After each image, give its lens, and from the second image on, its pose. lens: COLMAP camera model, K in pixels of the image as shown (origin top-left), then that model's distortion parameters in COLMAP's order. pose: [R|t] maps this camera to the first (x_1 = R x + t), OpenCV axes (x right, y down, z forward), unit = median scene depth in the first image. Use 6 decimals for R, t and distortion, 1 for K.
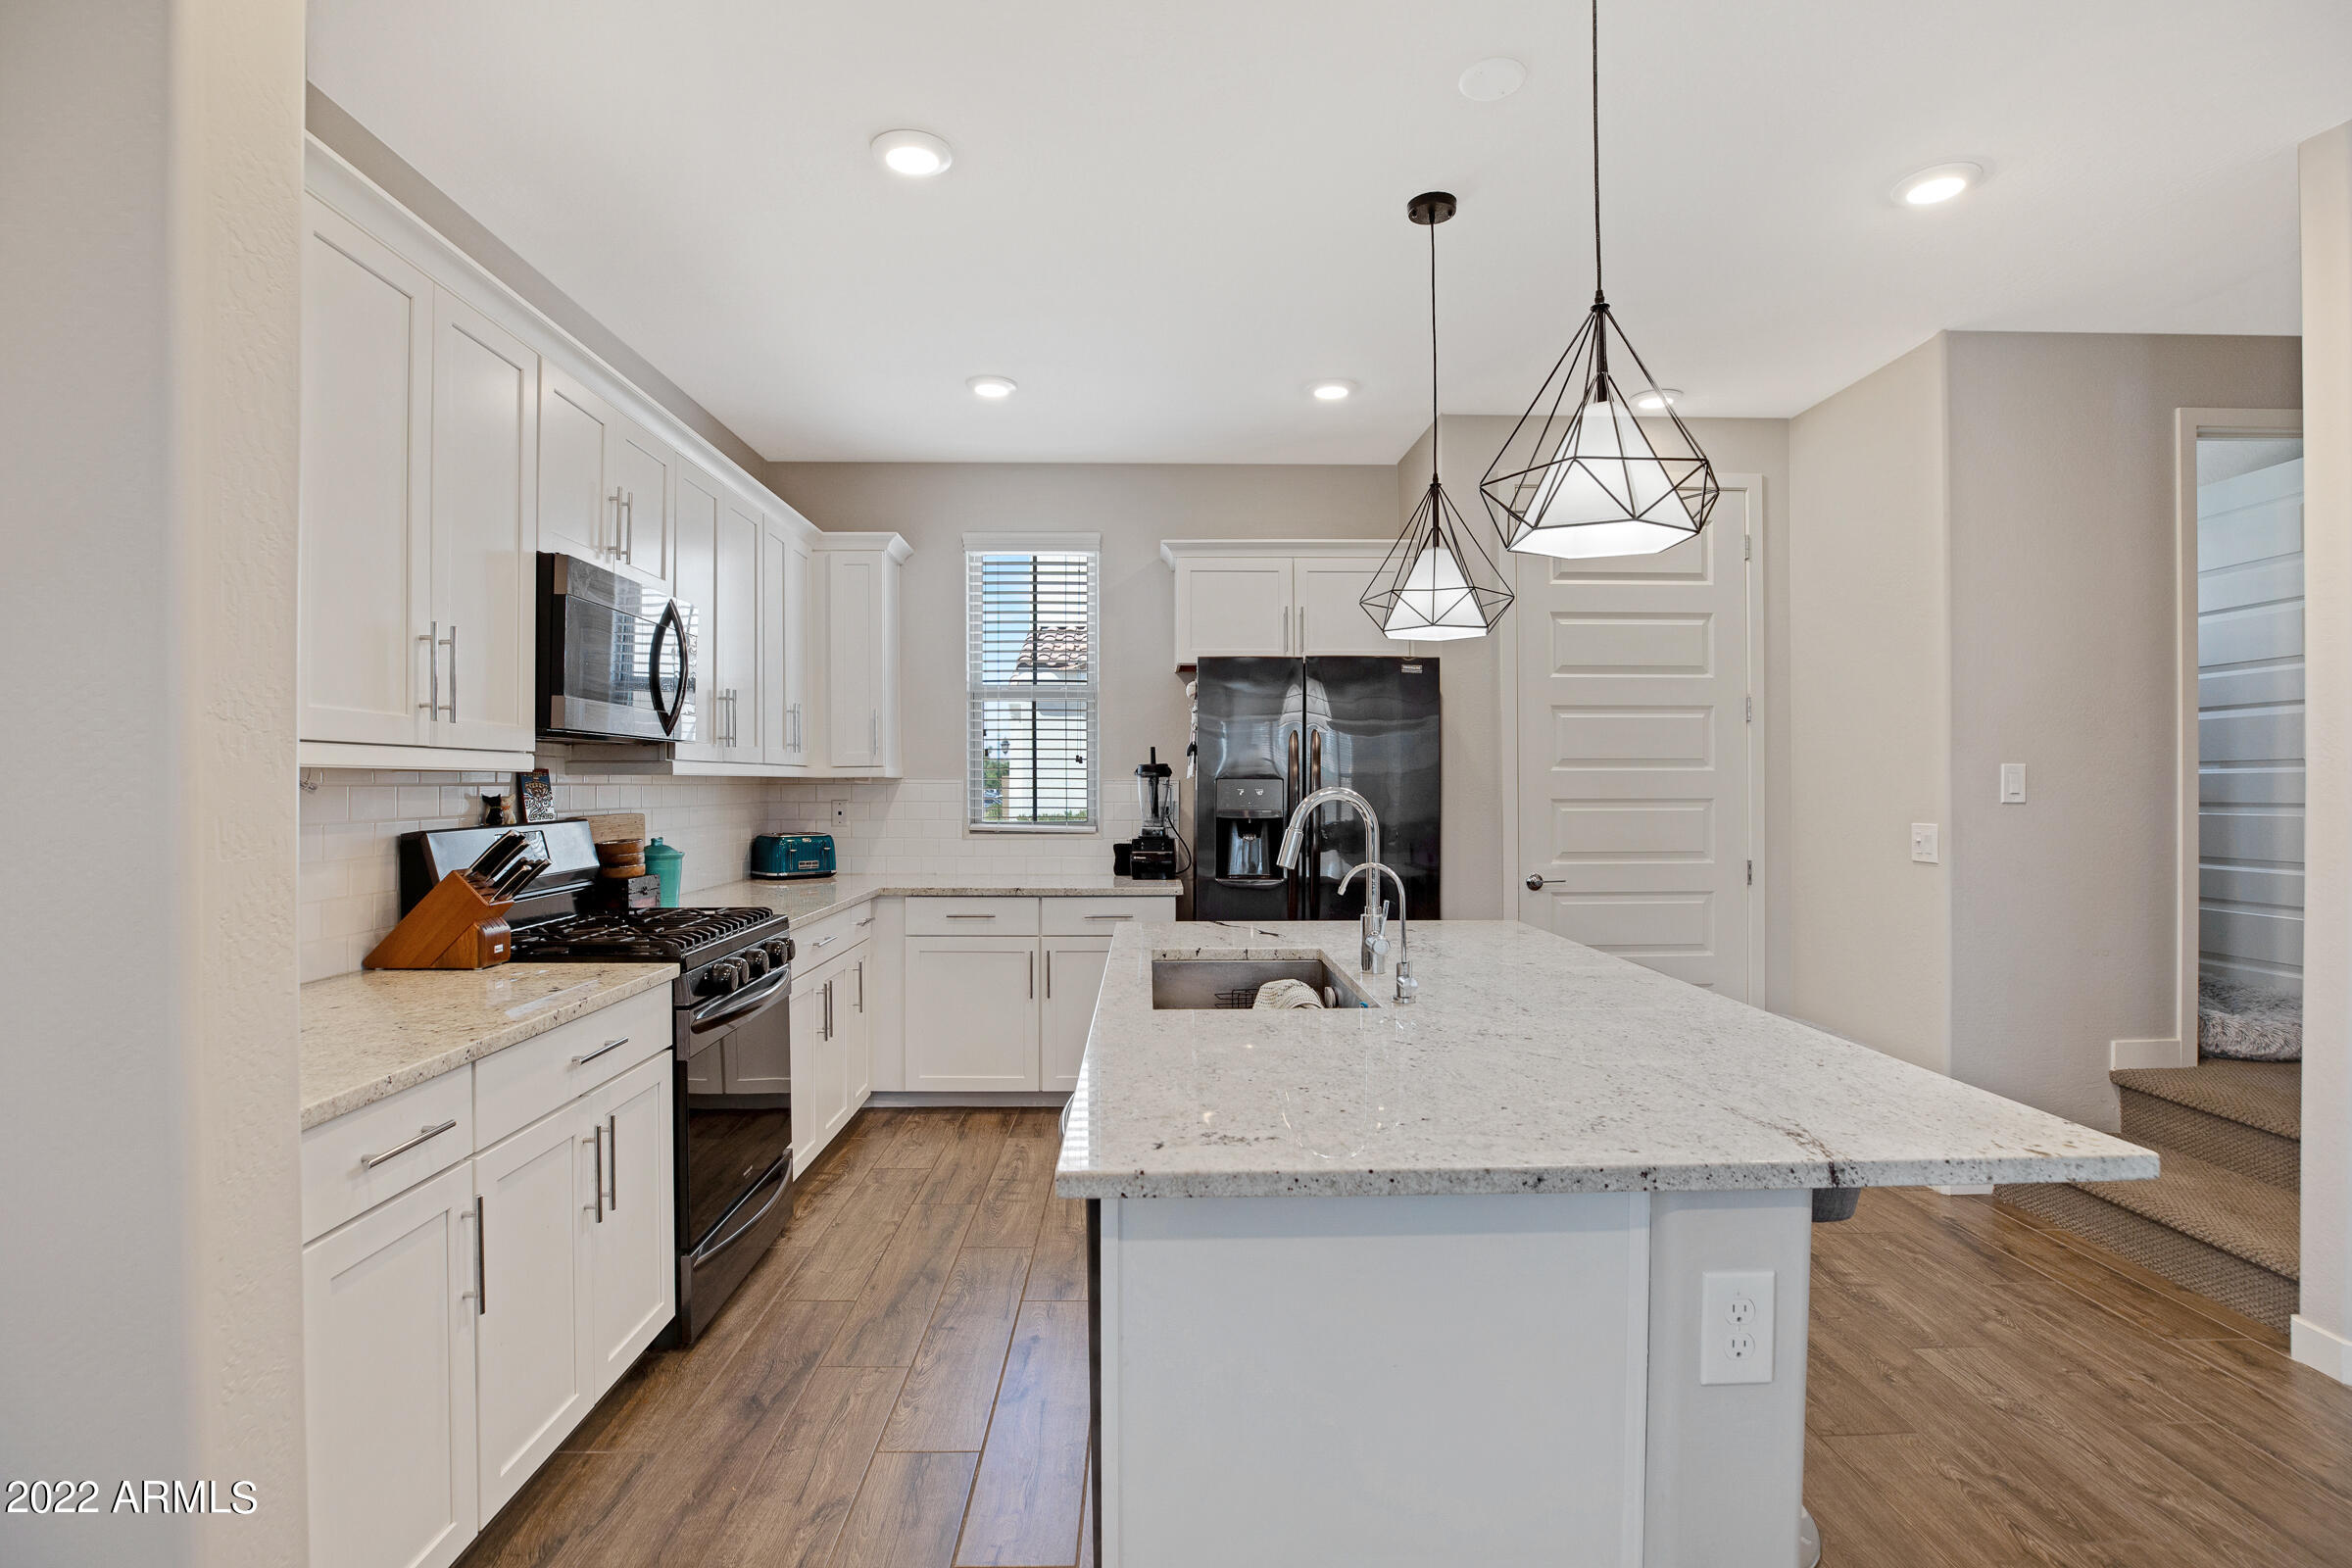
lens RADIAL K [[1145.2, 0, 1183.5], [0, 1145.2, 784.3], [0, 0, 1]] dist [-0.030017, 0.000503]
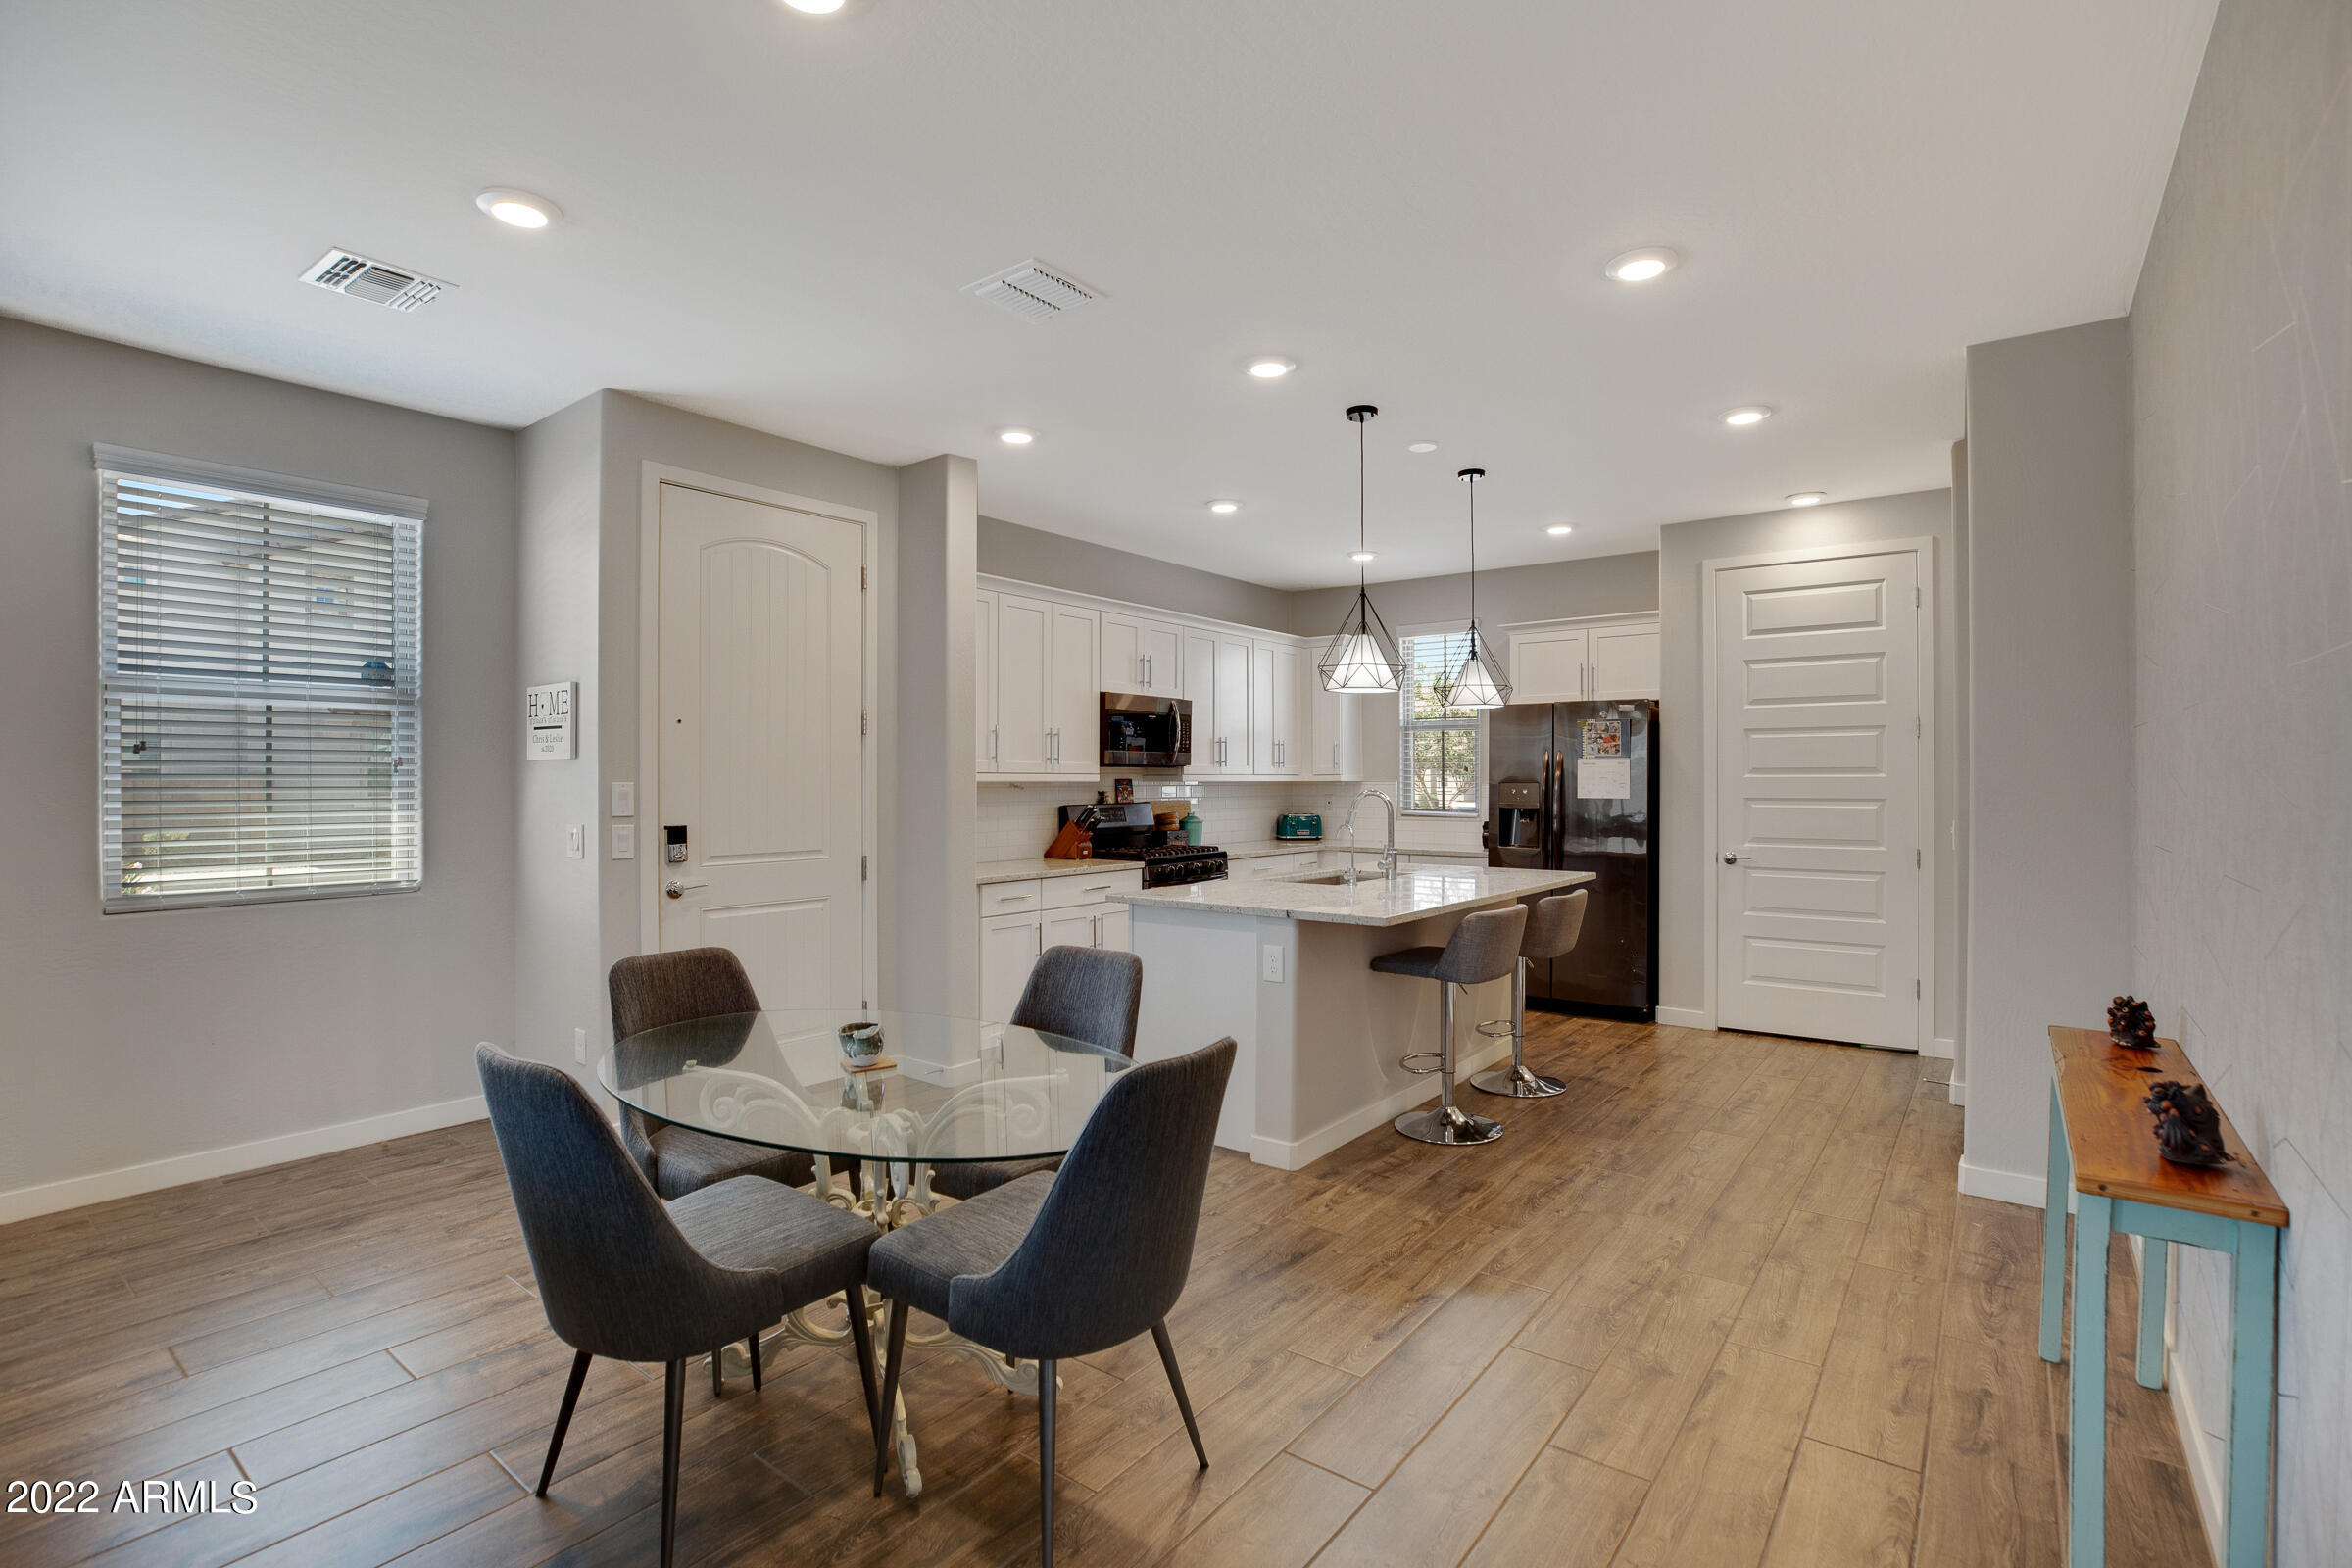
lens RADIAL K [[1096.4, 0, 1184.1], [0, 1096.4, 783.5], [0, 0, 1]] dist [-0.033686, 0.005723]
pose [[0.776074, 0.001784, -0.630639, 0.716370], [-0.000441, 0.999997, 0.002286, -0.007987], [0.630641, -0.001496, 0.776073, -0.488975]]
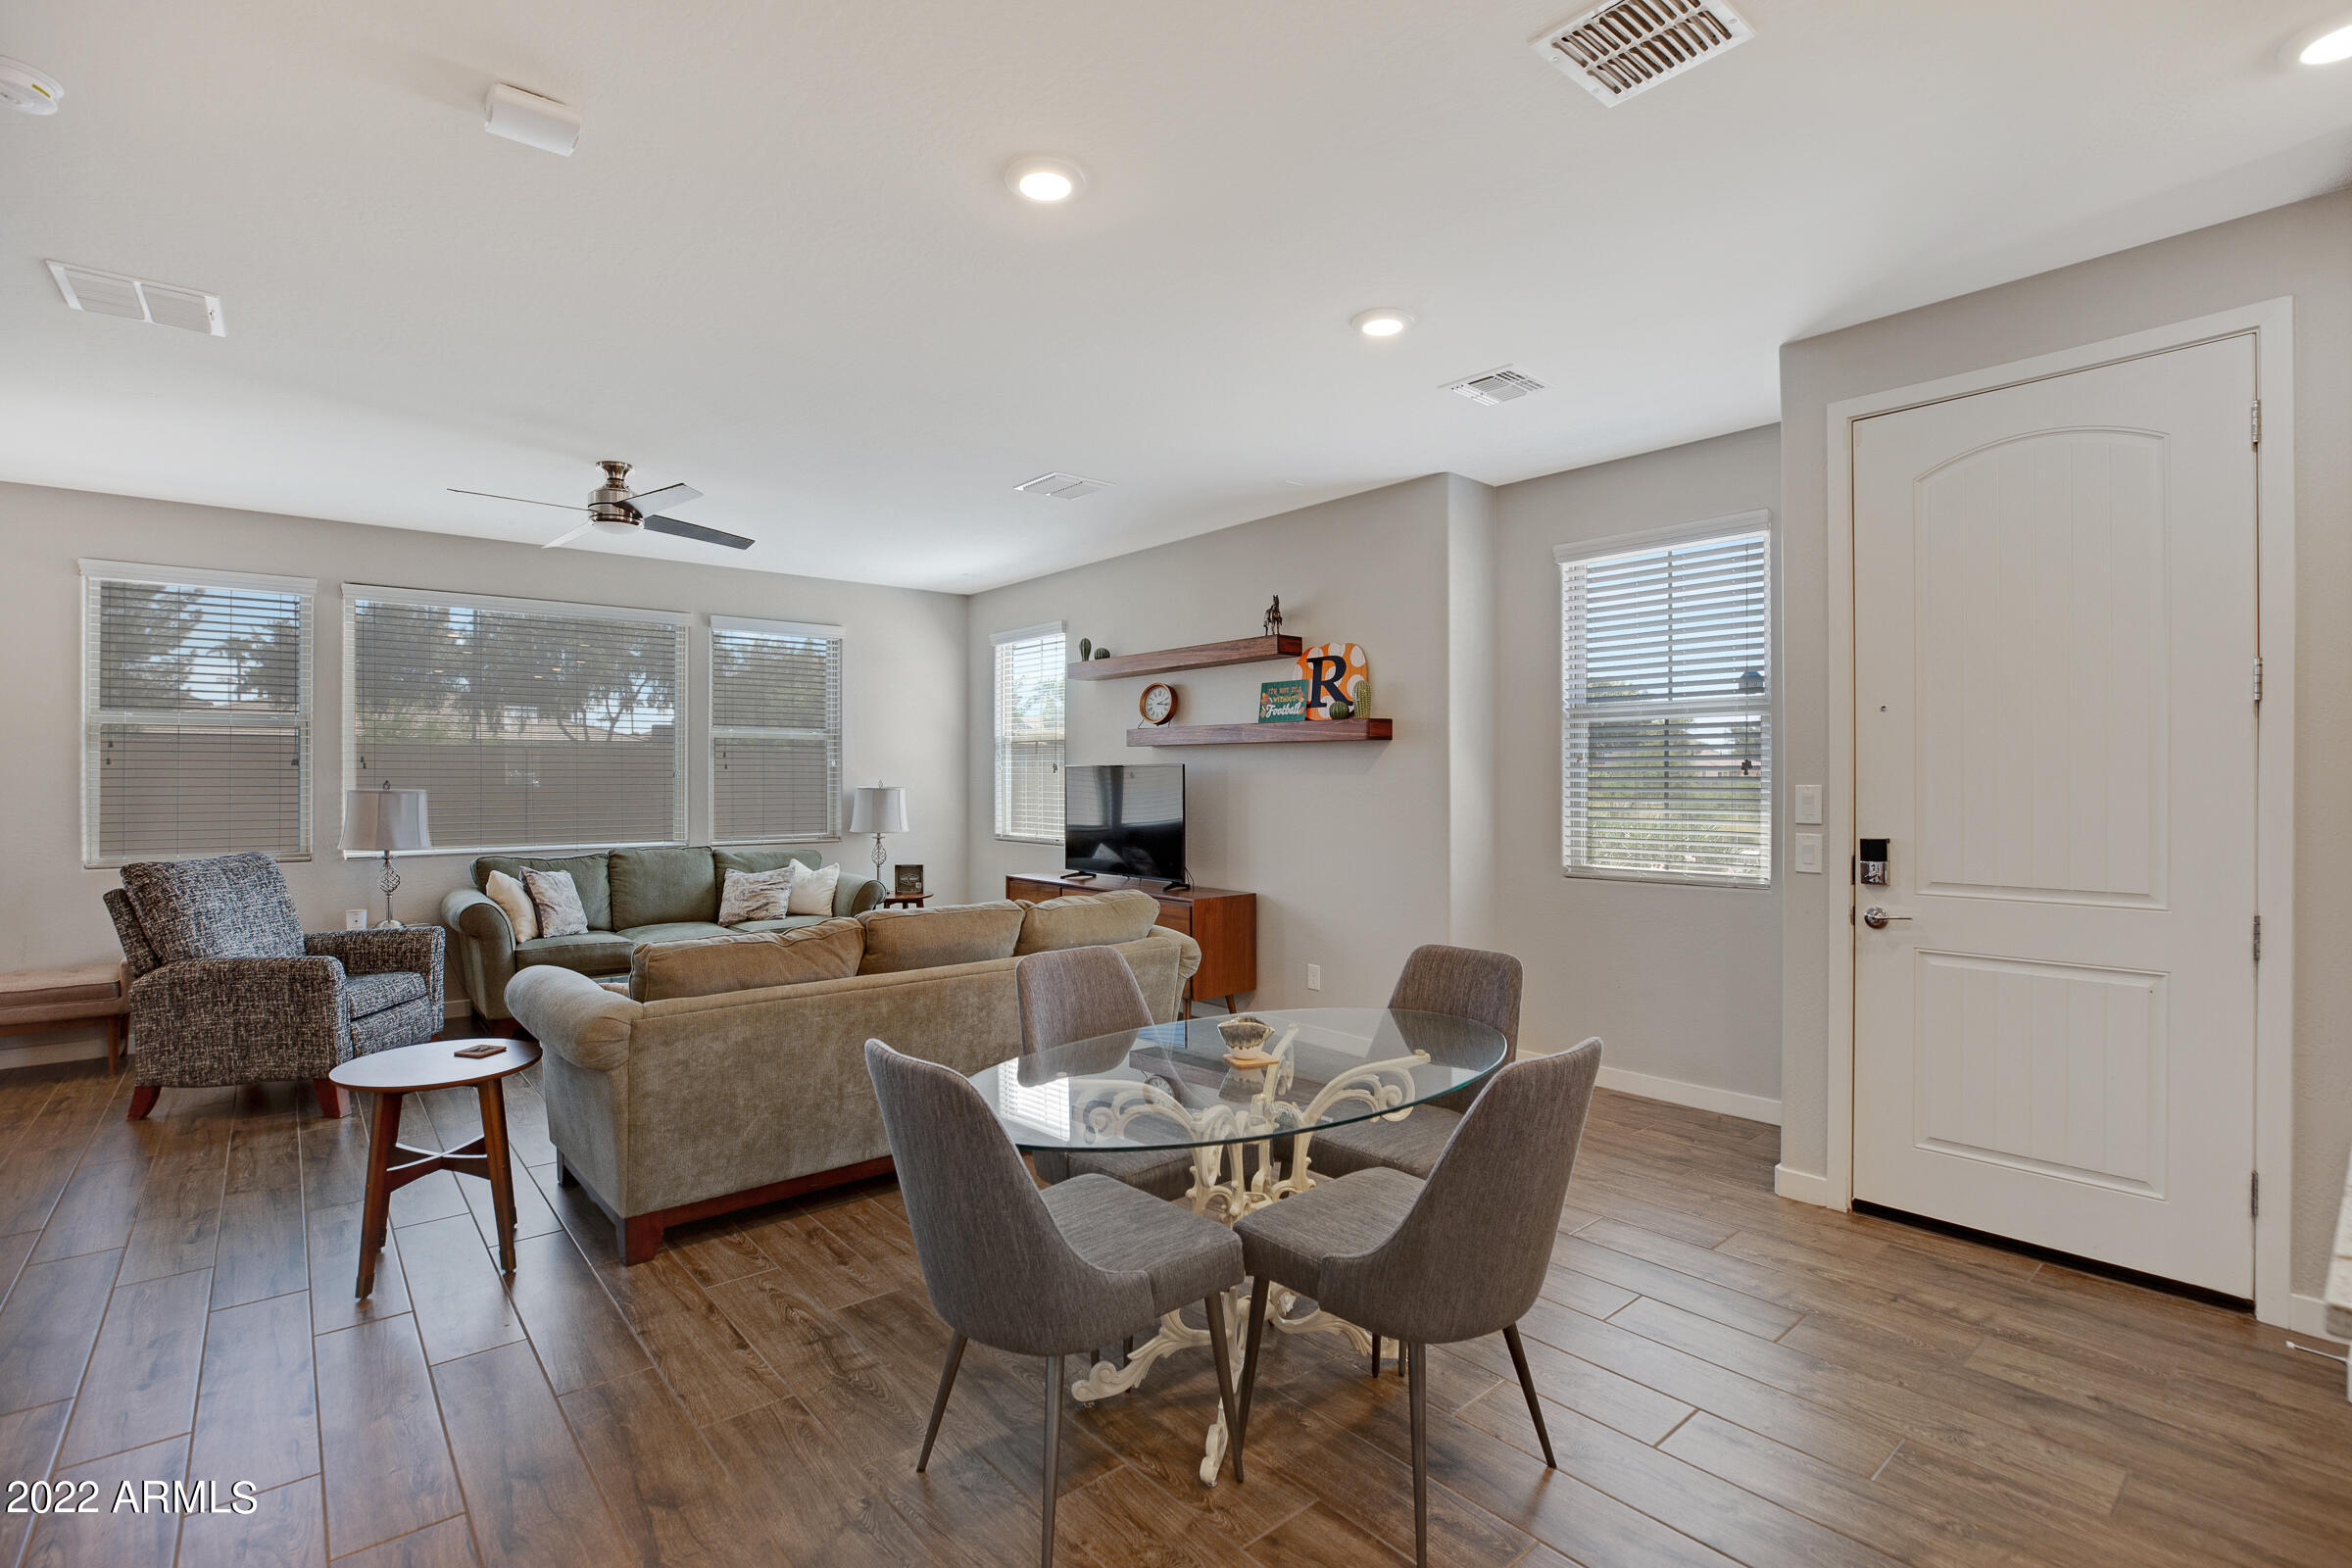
lens RADIAL K [[1096.4, 0, 1154.5], [0, 1096.4, 776.1], [0, 0, 1]] dist [-0.033686, 0.005723]
pose [[-0.784837, -0.000779, -0.619702, 0.635966], [0.000759, 0.999997, -0.002218, -0.012539], [0.619702, -0.002211, -0.784834, 0.352912]]
